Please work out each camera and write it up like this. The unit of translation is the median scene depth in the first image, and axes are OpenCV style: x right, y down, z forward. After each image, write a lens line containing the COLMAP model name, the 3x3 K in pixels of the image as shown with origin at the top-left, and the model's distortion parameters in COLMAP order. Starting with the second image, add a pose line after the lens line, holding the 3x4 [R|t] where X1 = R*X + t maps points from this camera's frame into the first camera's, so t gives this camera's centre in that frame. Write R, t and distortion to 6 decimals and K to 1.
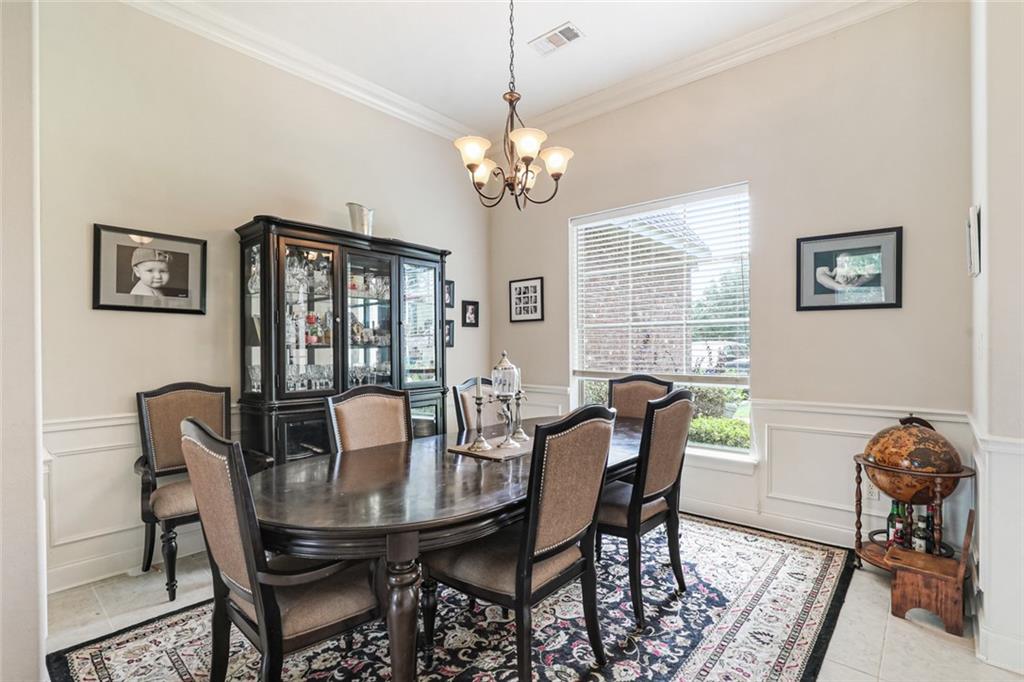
lens RADIAL K [[476.6, 0, 514.0], [0, 476.6, 345.1], [0, 0, 1]] dist [-0.008413, 0.001783]
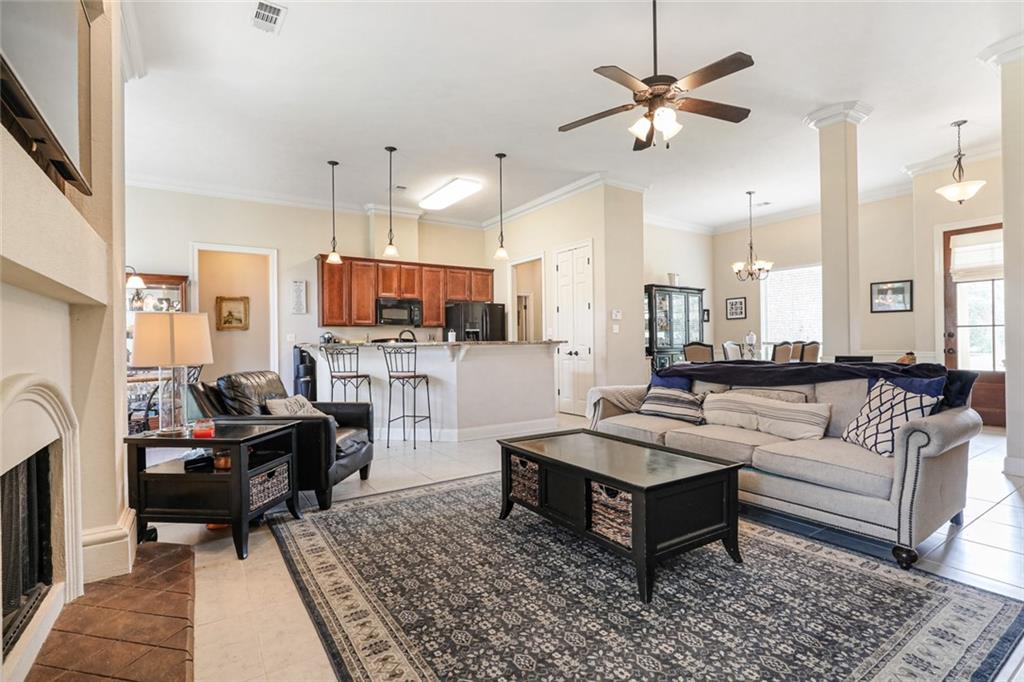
lens RADIAL K [[476.6, 0, 523.0], [0, 476.6, 346.0], [0, 0, 1]] dist [-0.008413, 0.001783]
pose [[0.966549, -0.009238, -0.256314, -0.341777], [0.012816, 0.999842, 0.012293, 0.030049], [0.256160, -0.015167, 0.966515, -1.225611]]
